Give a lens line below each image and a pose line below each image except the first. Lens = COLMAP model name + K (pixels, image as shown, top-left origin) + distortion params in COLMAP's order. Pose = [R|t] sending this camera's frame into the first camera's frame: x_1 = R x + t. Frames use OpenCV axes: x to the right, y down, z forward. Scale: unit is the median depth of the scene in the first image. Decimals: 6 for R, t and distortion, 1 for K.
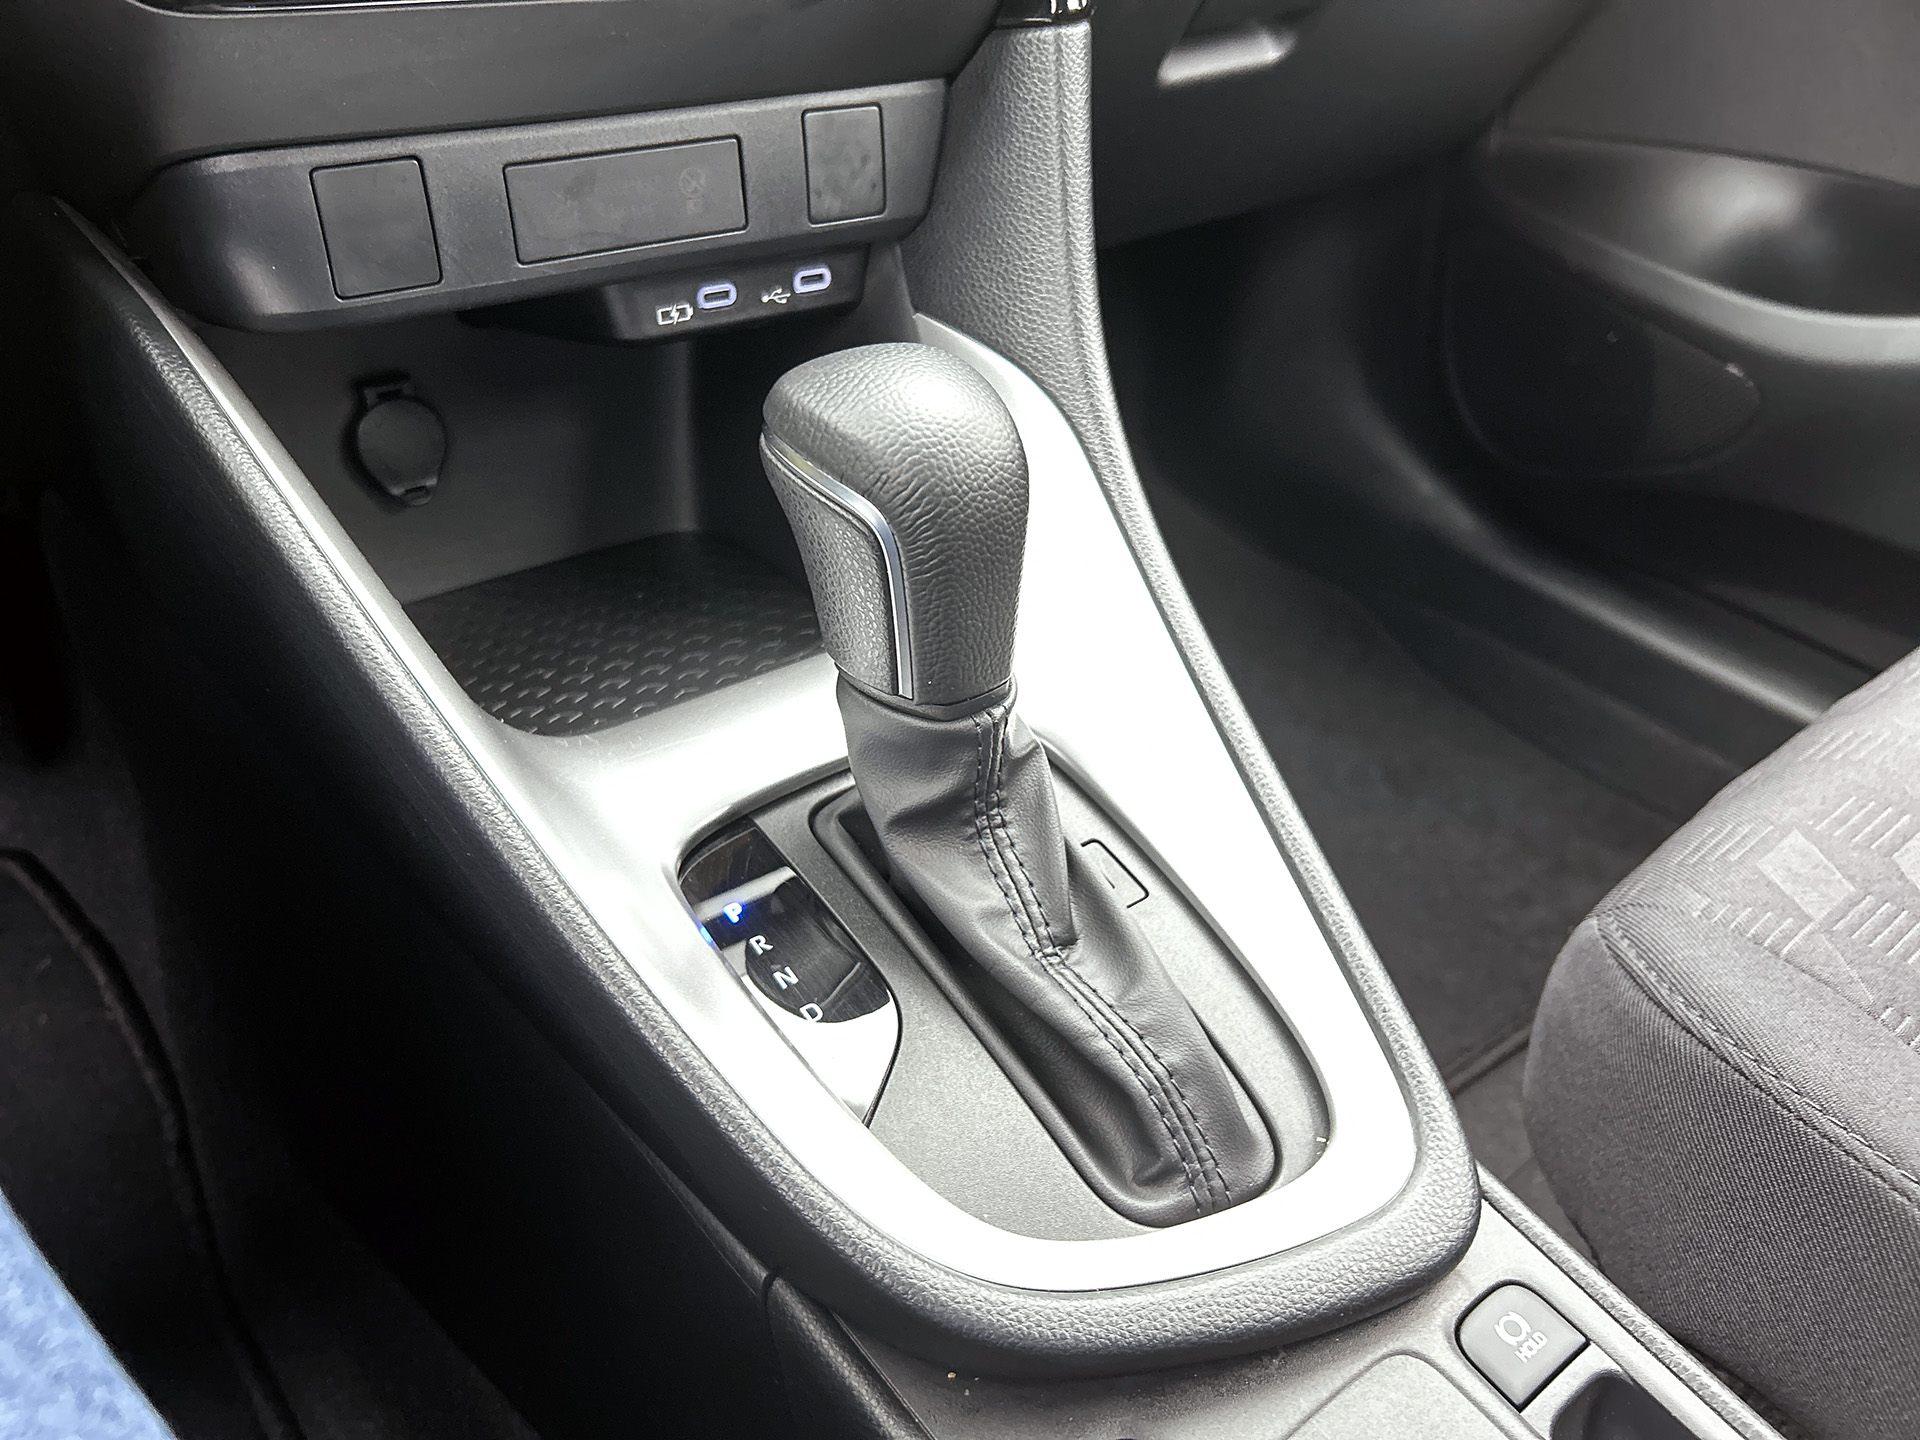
lens RADIAL K [[1434.1, 0, 969.8], [0, 1434.1, 715.6], [0, 0, 1]] dist [0.033941, 0.001443]
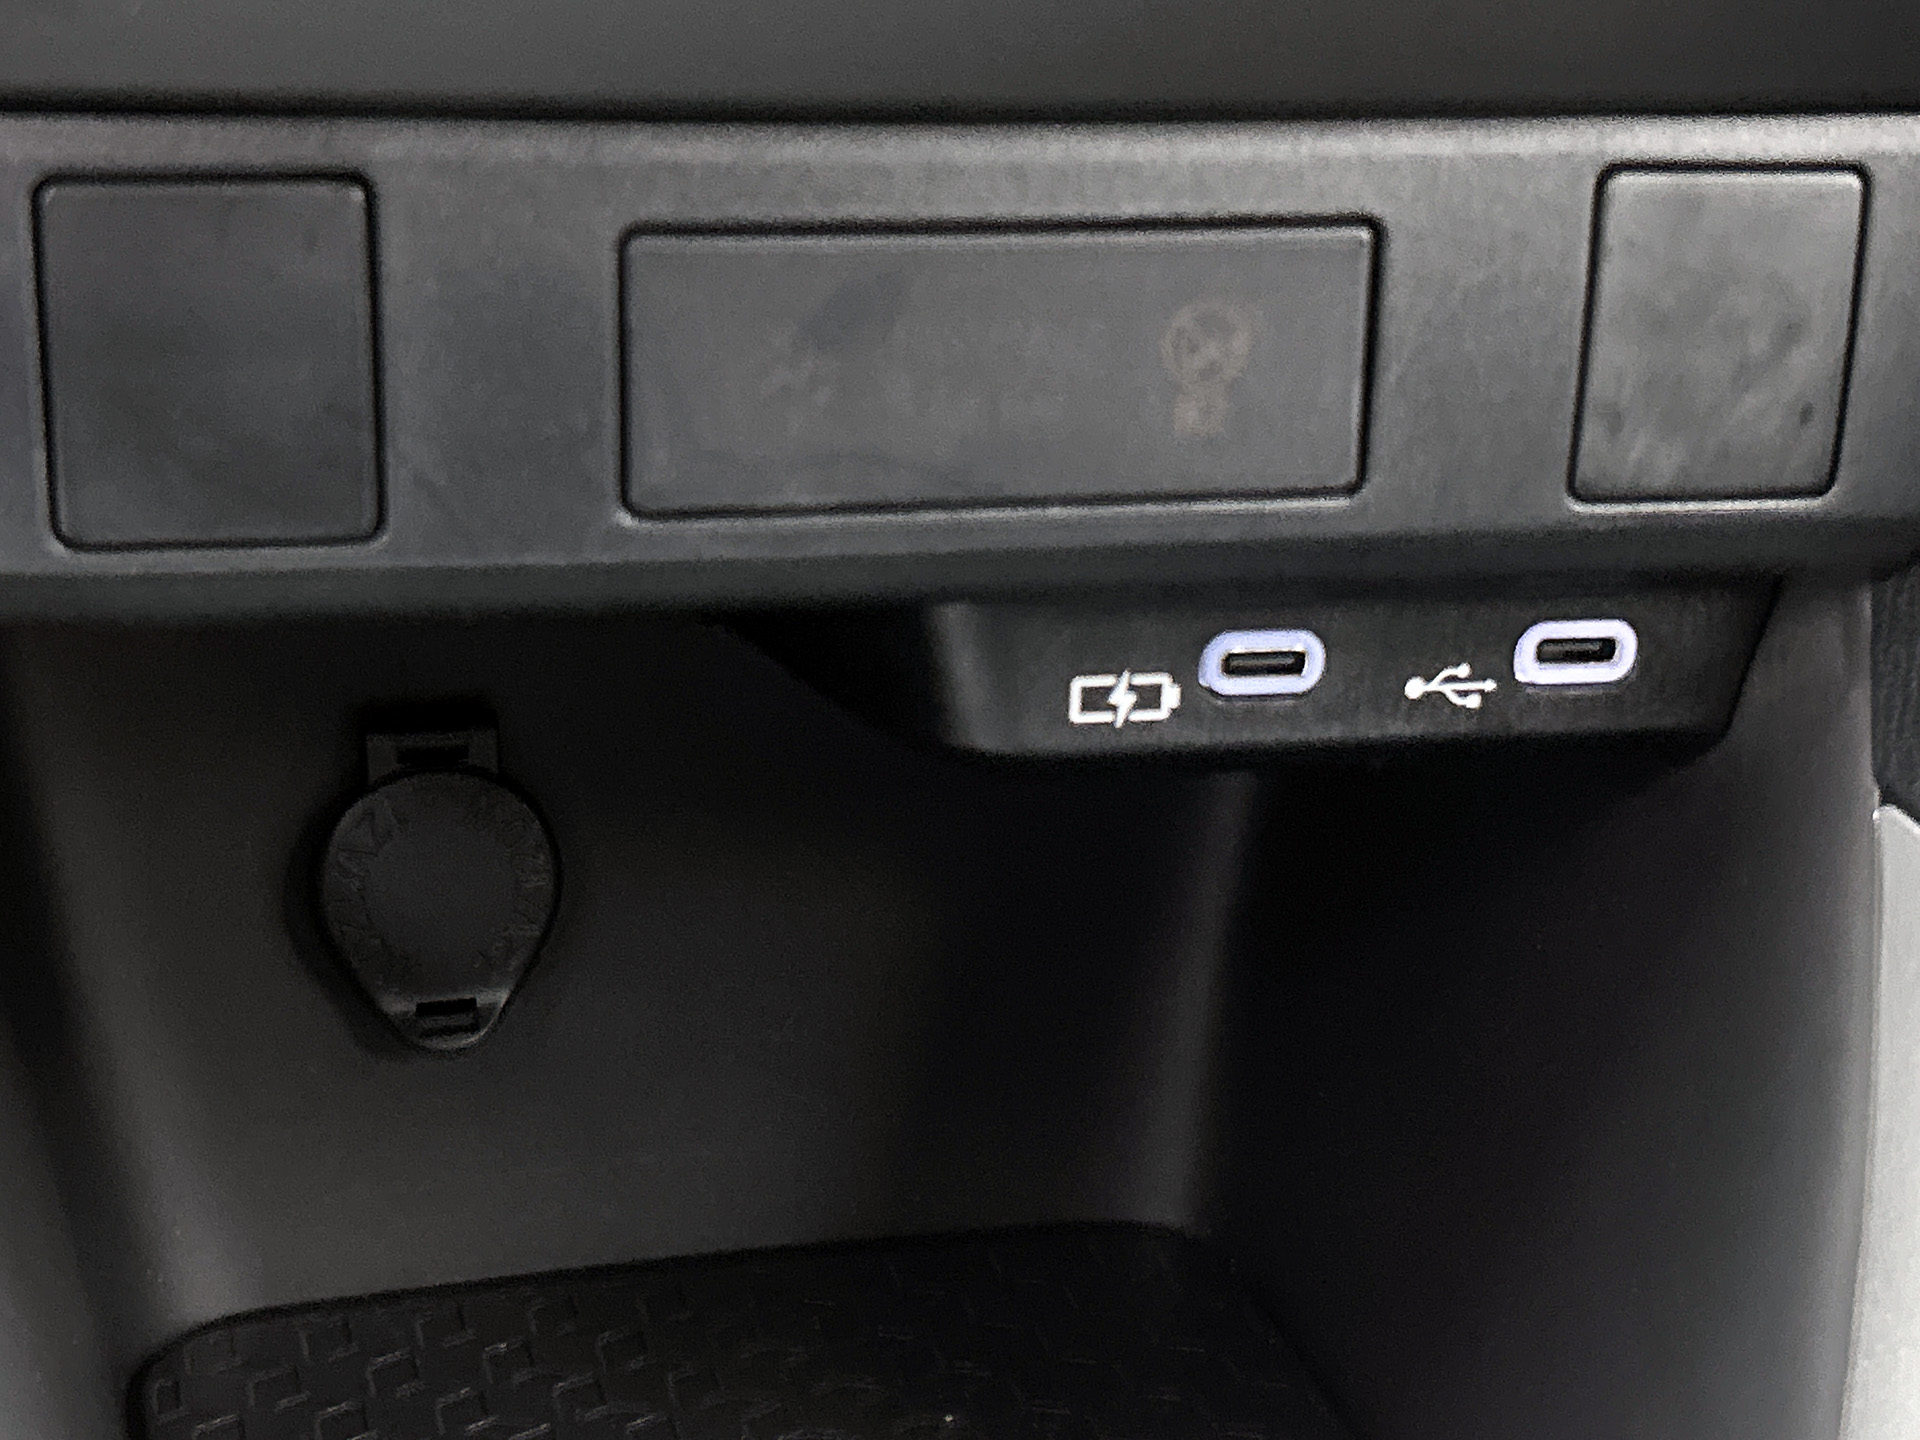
lens RADIAL K [[3058.8, 0, 1041.8], [0, 3058.8, 767.1], [0, 0, 1]] dist [0.462735, -1.602511]
pose [[0.924622, 0.171671, -0.340006, 0.023479], [-0.235291, 0.959414, -0.155442, -0.148913], [0.299521, 0.223725, 0.927488, 0.336851]]
